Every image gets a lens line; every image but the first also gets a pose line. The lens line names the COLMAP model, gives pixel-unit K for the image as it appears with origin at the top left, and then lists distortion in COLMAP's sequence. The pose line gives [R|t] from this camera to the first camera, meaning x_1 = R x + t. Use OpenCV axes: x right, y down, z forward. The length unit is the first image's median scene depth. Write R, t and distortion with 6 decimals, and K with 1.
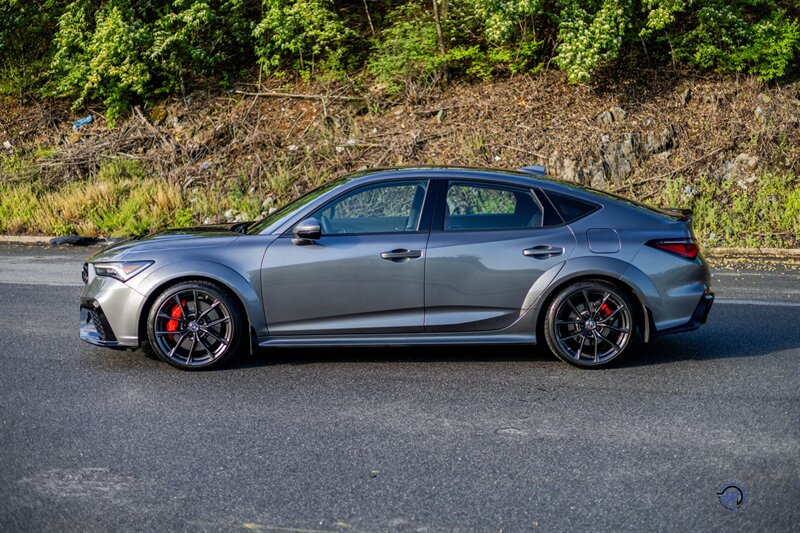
lens RADIAL K [[1125.4, 0, 398.6], [0, 1125.4, 264.3], [0, 0, 1]] dist [0.023275, 0.000000]
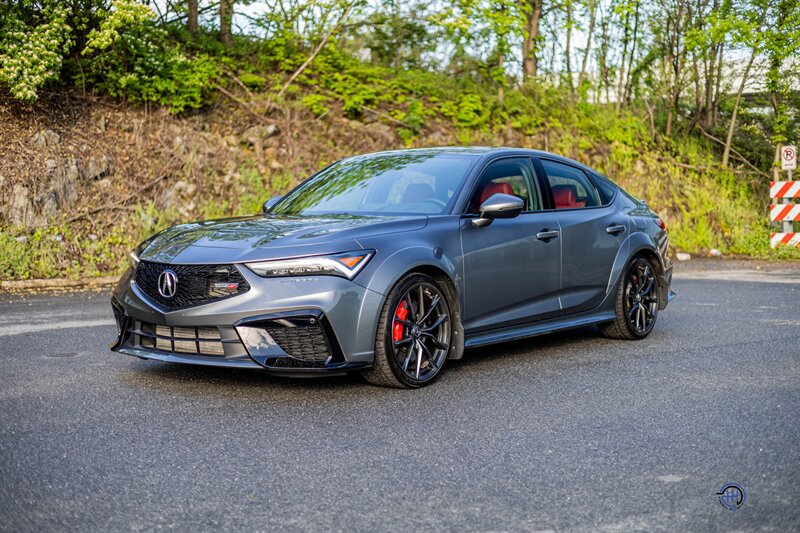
lens RADIAL K [[1125.4, 0, 400.0], [0, 1125.4, 267.4], [0, 0, 1]] dist [0.023275, 0.000000]
pose [[0.627576, -0.046597, 0.777160, -0.363941], [0.068672, 0.997630, 0.004362, -0.010982], [-0.775521, 0.050632, 0.629288, 0.201049]]
